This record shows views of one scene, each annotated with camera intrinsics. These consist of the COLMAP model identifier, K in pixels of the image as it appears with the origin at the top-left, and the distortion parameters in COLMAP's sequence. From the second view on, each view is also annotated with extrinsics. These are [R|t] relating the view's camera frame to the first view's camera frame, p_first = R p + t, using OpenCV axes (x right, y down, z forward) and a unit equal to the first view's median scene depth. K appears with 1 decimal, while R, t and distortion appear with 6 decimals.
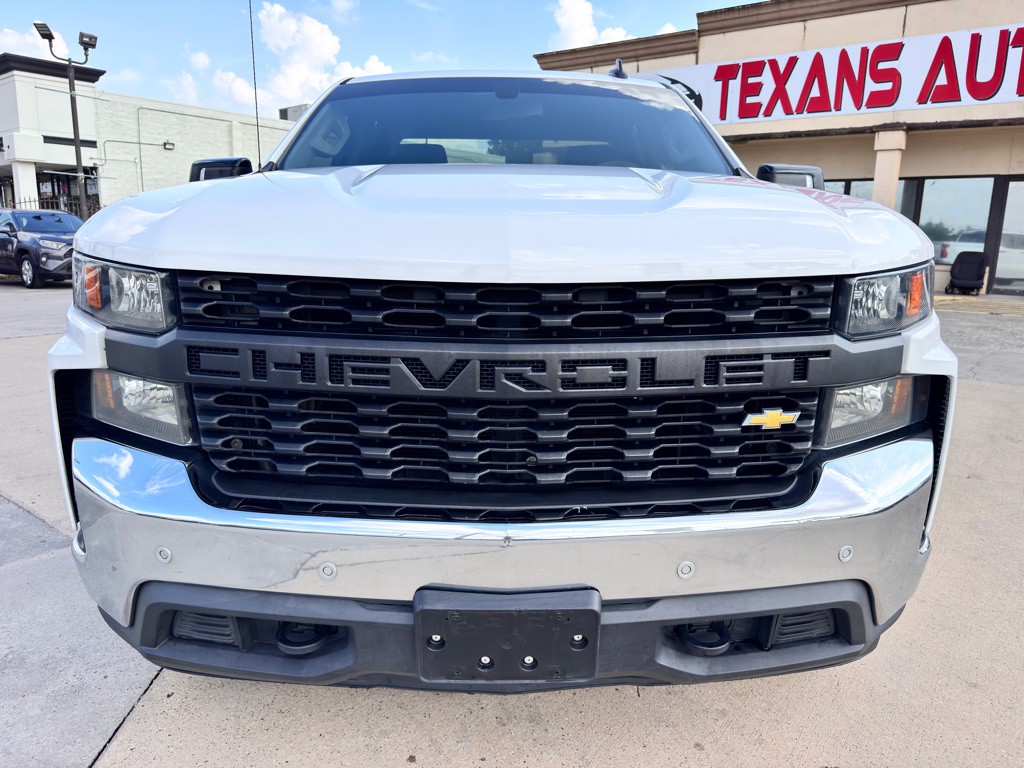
lens RADIAL K [[731.4, 0, 511.7], [0, 731.4, 379.7], [0, 0, 1]] dist [0.025869, -0.028024]
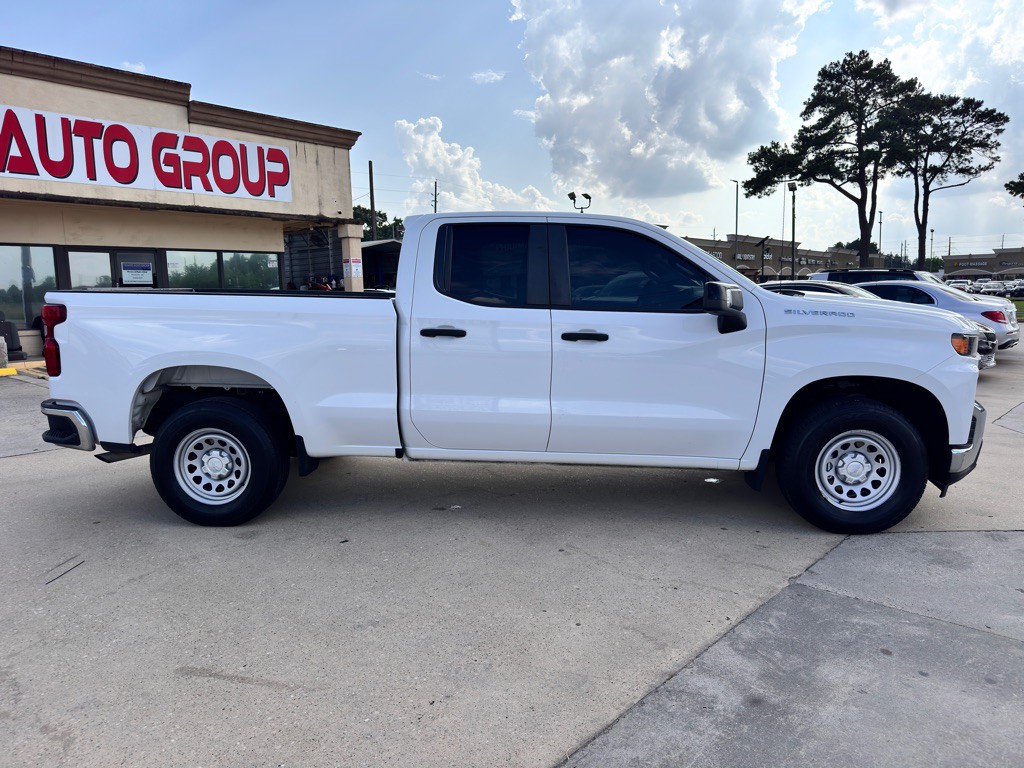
lens RADIAL K [[731.4, 0, 512.4], [0, 731.4, 381.5], [0, 0, 1]] dist [0.025869, -0.028024]
pose [[0.062895, -0.136713, 0.988612, -5.496753], [0.220594, 0.967977, 0.119826, -0.908749], [-0.973336, 0.210545, 0.091039, 4.004845]]
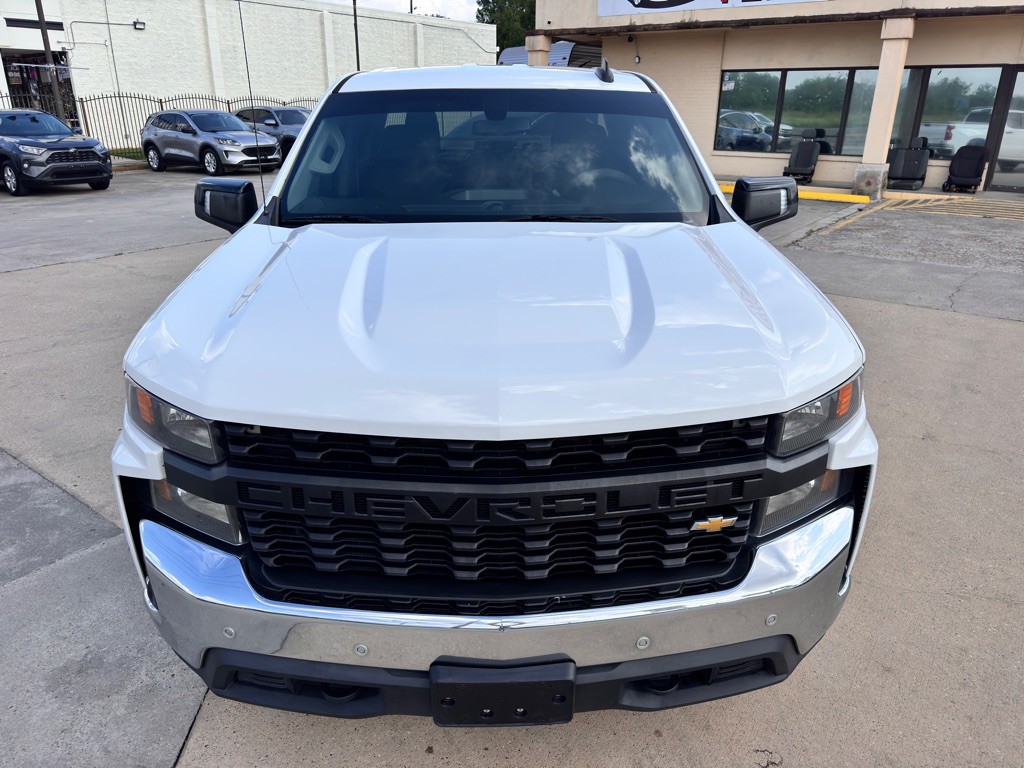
lens RADIAL K [[731.4, 0, 516.5], [0, 731.4, 383.1], [0, 0, 1]] dist [0.025869, -0.028024]
pose [[0.999838, -0.013848, 0.011497, 0.009350], [0.011850, 0.987277, 0.158567, -0.349663], [-0.013546, -0.158405, 0.987281, -0.163827]]
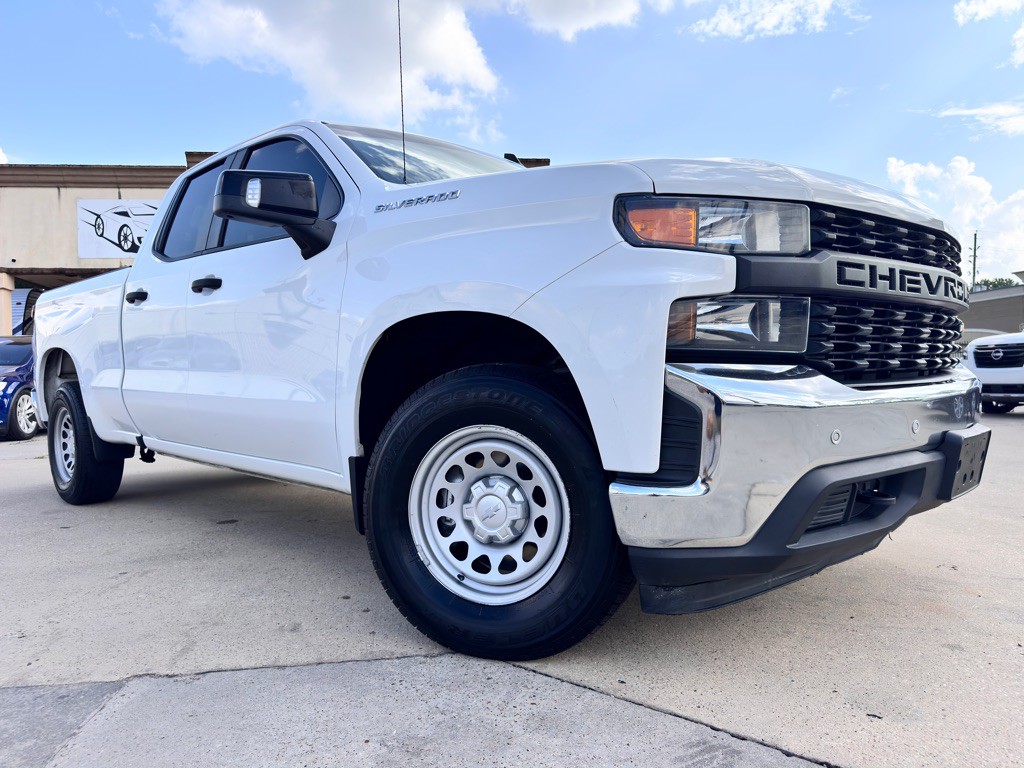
lens RADIAL K [[731.4, 0, 504.0], [0, 731.4, 383.5], [0, 0, 1]] dist [0.025869, -0.028024]
pose [[0.711703, -0.028977, 0.701883, -2.455633], [0.176751, 0.974392, -0.138996, 0.538568], [-0.679881, 0.222983, 0.698599, 0.894114]]
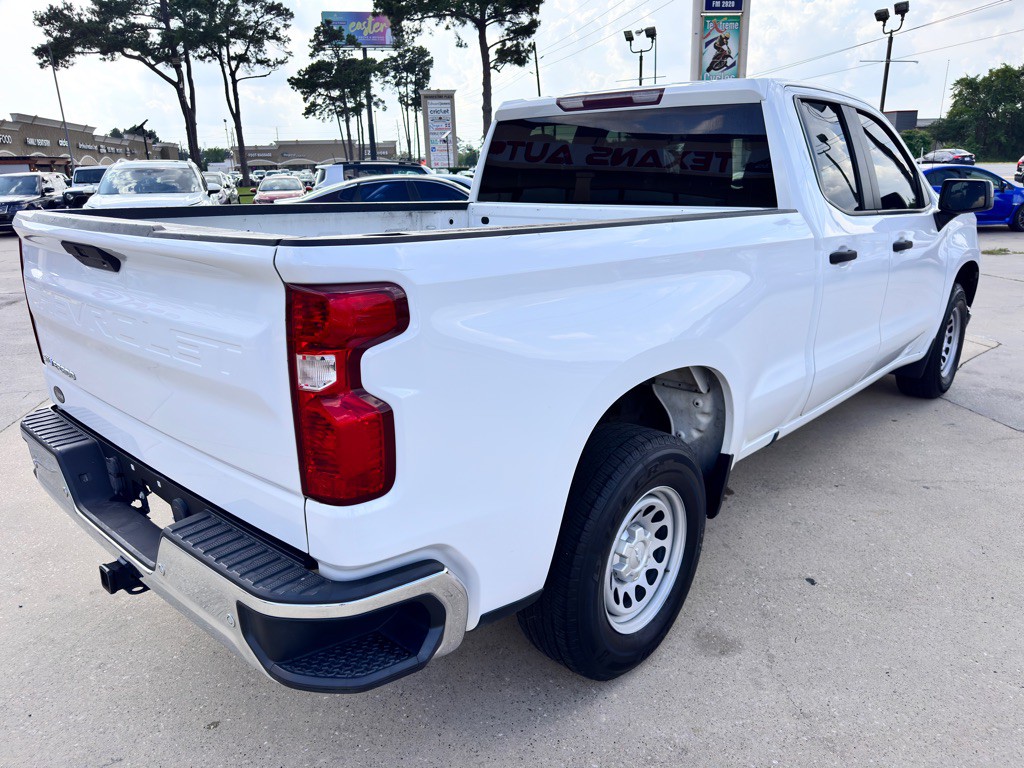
lens RADIAL K [[731.4, 0, 516.2], [0, 731.4, 389.5], [0, 0, 1]] dist [0.025869, -0.028024]
pose [[-0.742225, -0.189994, 0.642654, -2.232560], [0.152160, 0.886145, 0.437716, -1.871438], [-0.652648, 0.422670, -0.628809, 7.941379]]
